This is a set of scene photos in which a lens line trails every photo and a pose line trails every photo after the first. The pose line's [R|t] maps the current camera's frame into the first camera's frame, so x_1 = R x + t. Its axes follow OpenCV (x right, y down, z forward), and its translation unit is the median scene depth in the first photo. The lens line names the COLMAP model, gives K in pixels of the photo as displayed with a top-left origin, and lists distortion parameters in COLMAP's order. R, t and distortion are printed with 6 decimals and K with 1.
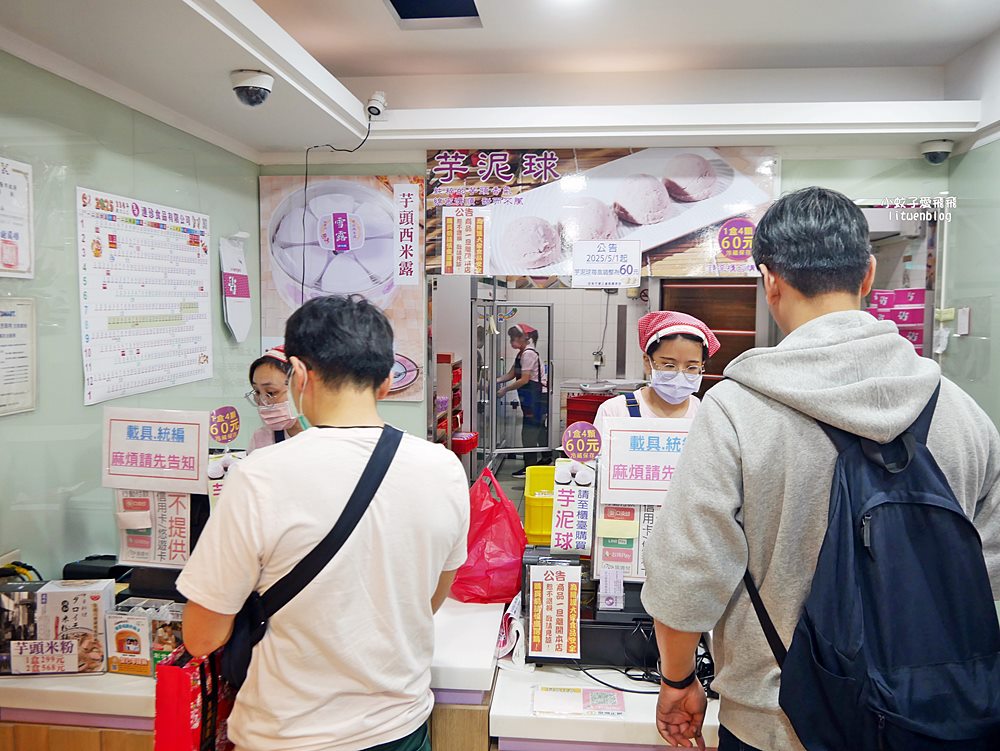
lens RADIAL K [[833.8, 0, 498.2], [0, 833.8, 374.7], [0, 0, 1]] dist [-0.040765, -0.004150]
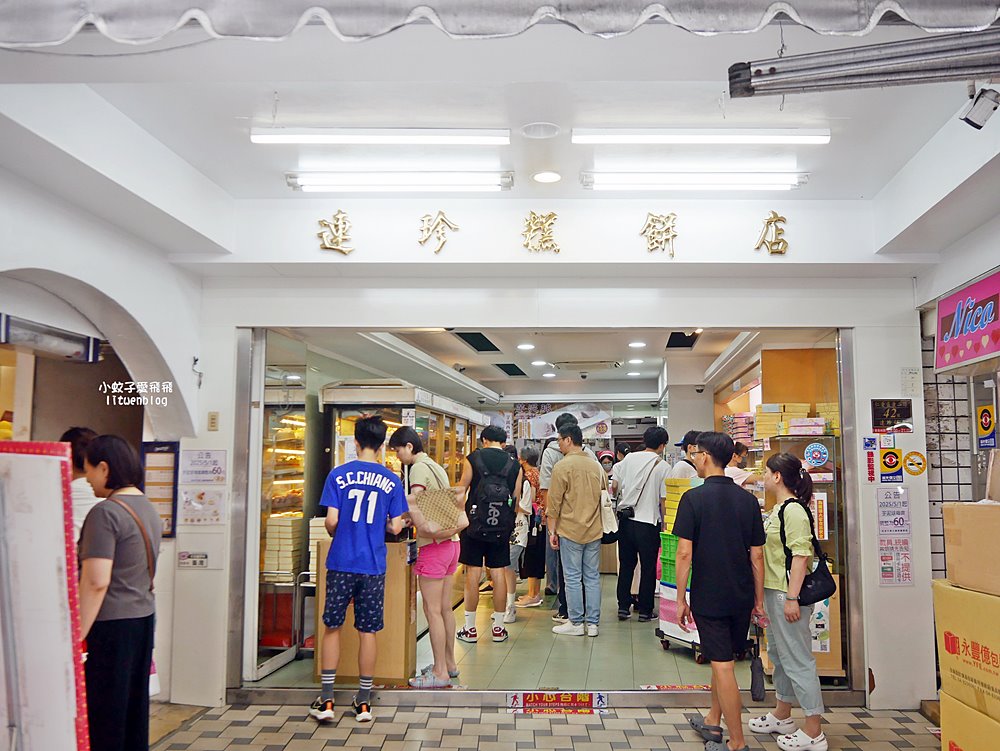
lens RADIAL K [[833.8, 0, 501.2], [0, 833.8, 374.8], [0, 0, 1]] dist [-0.040765, -0.004150]
pose [[0.998625, -0.007403, -0.051901, 0.045279], [-0.002331, 0.982730, -0.185030, 0.266445], [0.052375, 0.184896, 0.981361, -2.504009]]
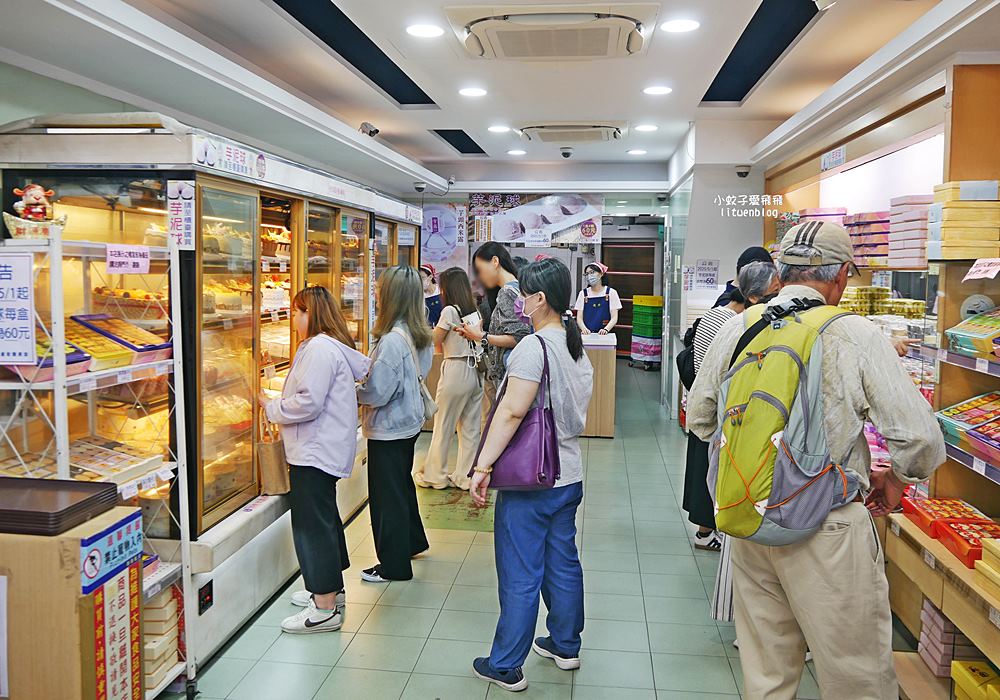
lens RADIAL K [[831.0, 0, 499.3], [0, 831.0, 345.5], [0, 0, 1]] dist [-0.004856, 0.003899]
pose [[0.999540, 0.013092, -0.027352, 0.084211], [-0.012598, 0.999756, 0.018156, 0.153624], [0.027583, -0.017803, 0.999461, -1.583254]]
